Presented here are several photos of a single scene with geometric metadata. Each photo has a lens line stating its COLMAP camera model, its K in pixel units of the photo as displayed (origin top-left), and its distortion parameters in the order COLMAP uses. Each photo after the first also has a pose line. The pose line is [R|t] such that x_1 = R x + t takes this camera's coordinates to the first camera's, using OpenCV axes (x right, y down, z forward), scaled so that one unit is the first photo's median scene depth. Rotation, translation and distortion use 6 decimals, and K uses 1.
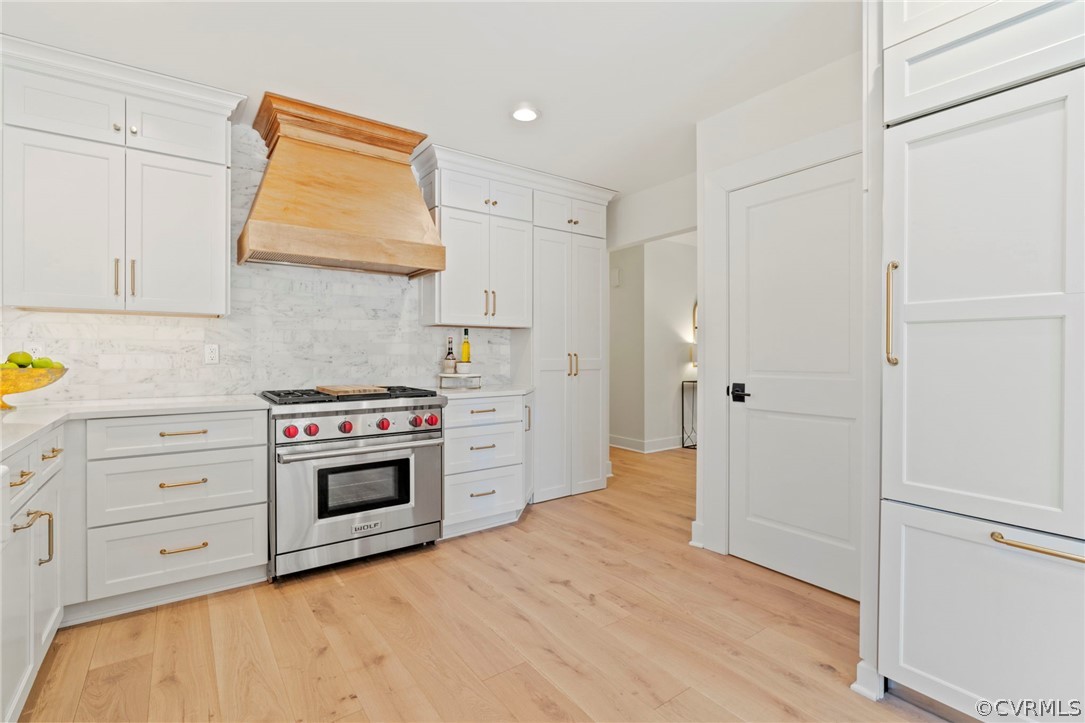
lens RADIAL K [[493.5, 0, 543.9], [0, 493.5, 355.9], [0, 0, 1]] dist [0.005008, -0.000349]
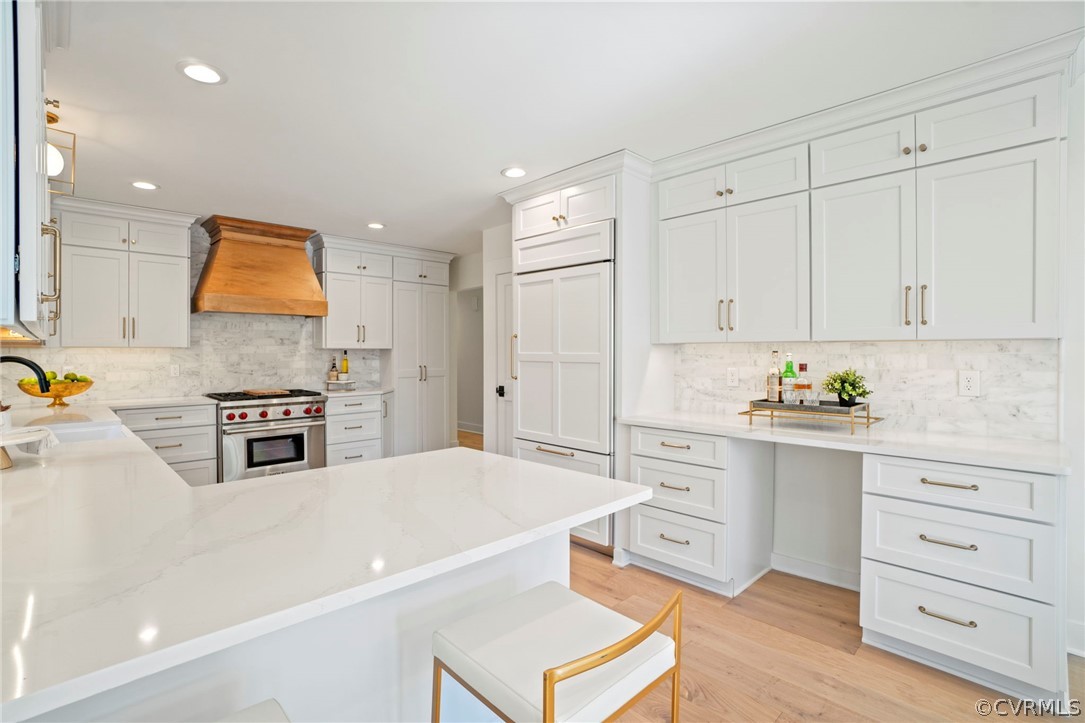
lens RADIAL K [[493.5, 0, 513.1], [0, 493.5, 353.5], [0, 0, 1]] dist [0.005008, -0.000349]
pose [[0.994447, -0.002325, 0.105210, 0.246552], [0.002587, 0.999994, -0.002358, -0.052801], [-0.105204, 0.002617, 0.994447, -0.706125]]
